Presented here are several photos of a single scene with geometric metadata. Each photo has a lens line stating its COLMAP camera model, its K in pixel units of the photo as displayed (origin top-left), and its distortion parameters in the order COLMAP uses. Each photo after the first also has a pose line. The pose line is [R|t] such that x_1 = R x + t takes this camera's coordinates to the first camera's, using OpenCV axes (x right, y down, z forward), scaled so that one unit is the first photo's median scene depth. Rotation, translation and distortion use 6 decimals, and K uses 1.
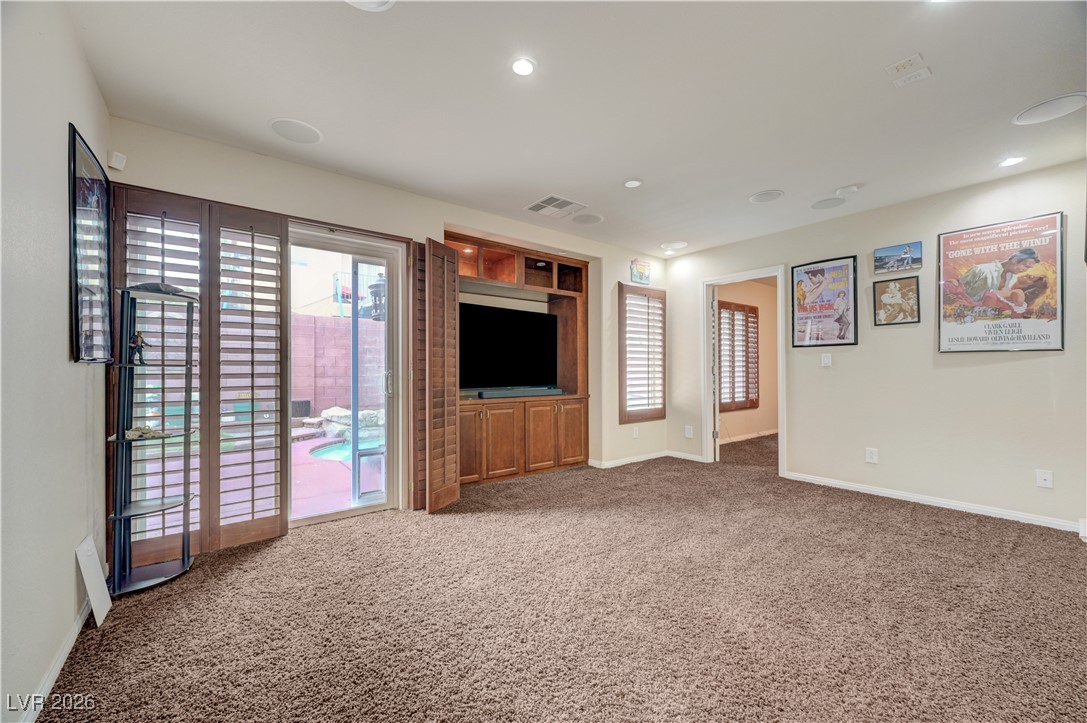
lens RADIAL K [[431.8, 0, 545.7], [0, 431.8, 363.8], [0, 0, 1]] dist [0.000549, -0.000239]
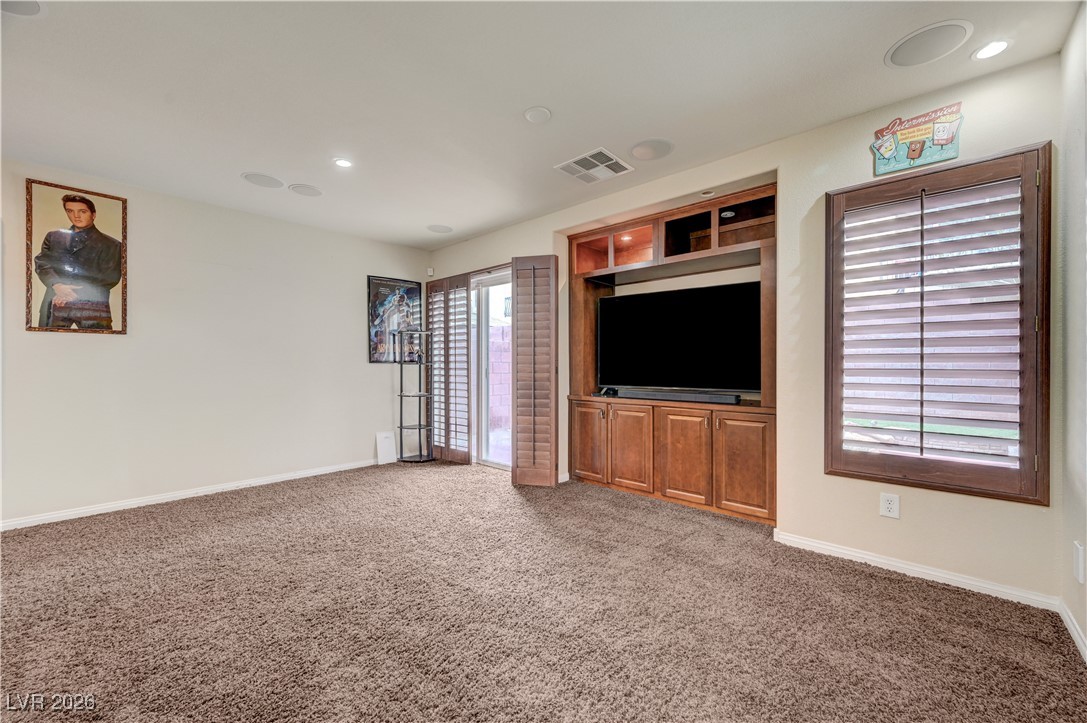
lens RADIAL K [[431.8, 0, 545.7], [0, 431.8, 363.8], [0, 0, 1]] dist [0.000549, -0.000239]
pose [[0.146466, -0.006151, -0.989197, 1.095784], [0.007104, 0.999961, -0.005166, 0.019313], [0.989190, -0.006271, 0.146504, 1.047030]]
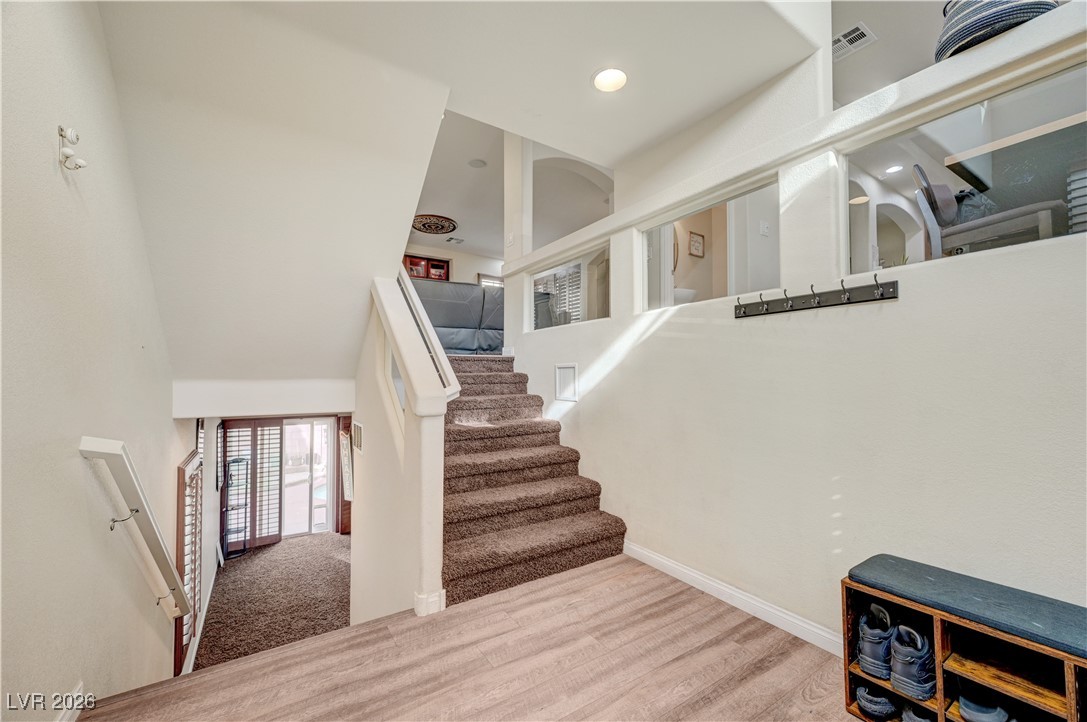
lens RADIAL K [[436.2, 0, 545.8], [0, 436.2, 366.7], [0, 0, 1]] dist [0.000900, 0.000031]
pose [[0.996192, -0.005143, -0.087031, 1.194835], [0.003638, 0.999841, -0.017438, -0.590640], [0.087107, 0.017055, 0.996053, -1.462453]]
